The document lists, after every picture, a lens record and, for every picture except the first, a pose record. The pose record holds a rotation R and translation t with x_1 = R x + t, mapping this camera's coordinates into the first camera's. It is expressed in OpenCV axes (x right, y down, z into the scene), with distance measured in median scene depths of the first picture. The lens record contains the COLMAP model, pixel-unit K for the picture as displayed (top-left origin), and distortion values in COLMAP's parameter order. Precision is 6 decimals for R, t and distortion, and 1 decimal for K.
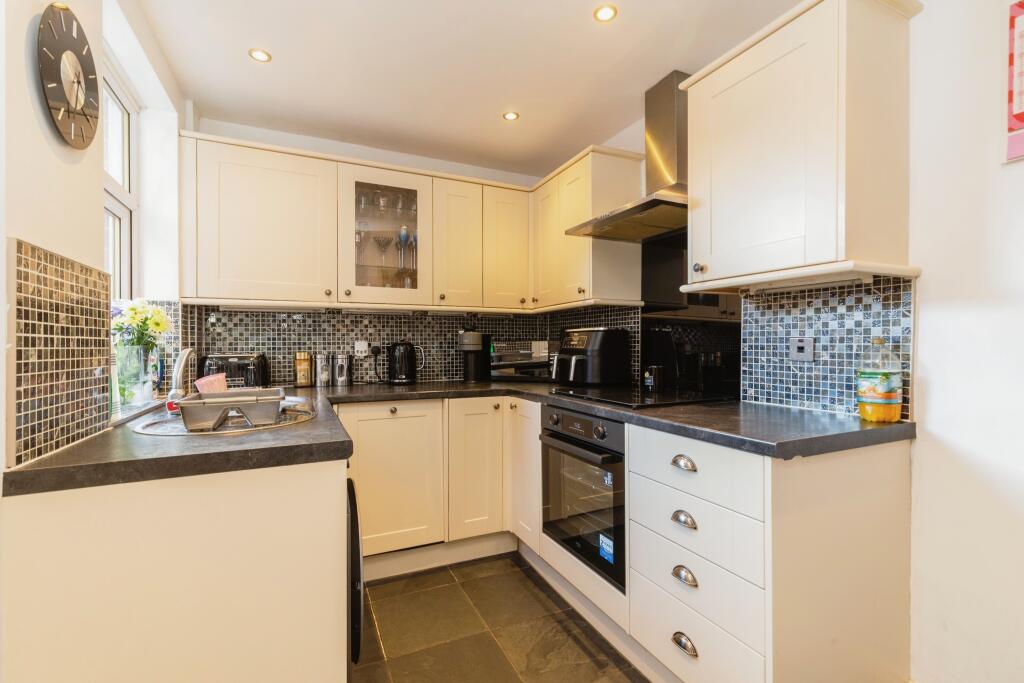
lens RADIAL K [[465.5, 0, 510.8], [0, 465.5, 346.2], [0, 0, 1]] dist [0.004368, 0.000473]
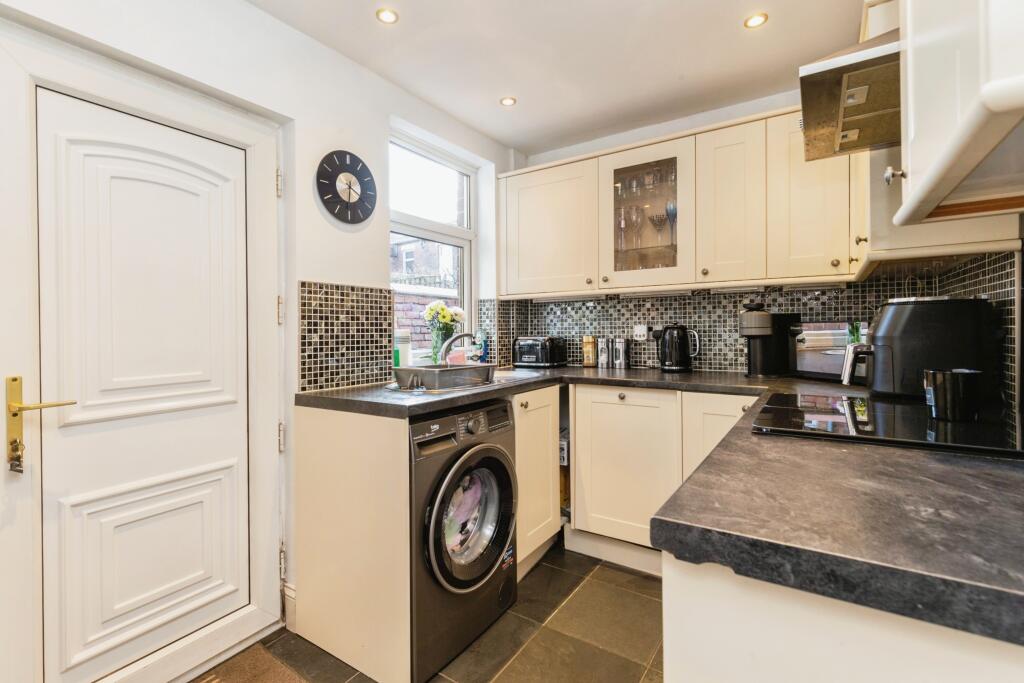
lens RADIAL K [[465.5, 0, 494.8], [0, 465.5, 327.7], [0, 0, 1]] dist [0.004368, 0.000473]
pose [[0.509767, -0.006246, -0.860290, 0.386879], [0.006798, 0.999972, -0.003232, -0.004207], [0.860286, -0.004201, 0.509795, 0.235085]]
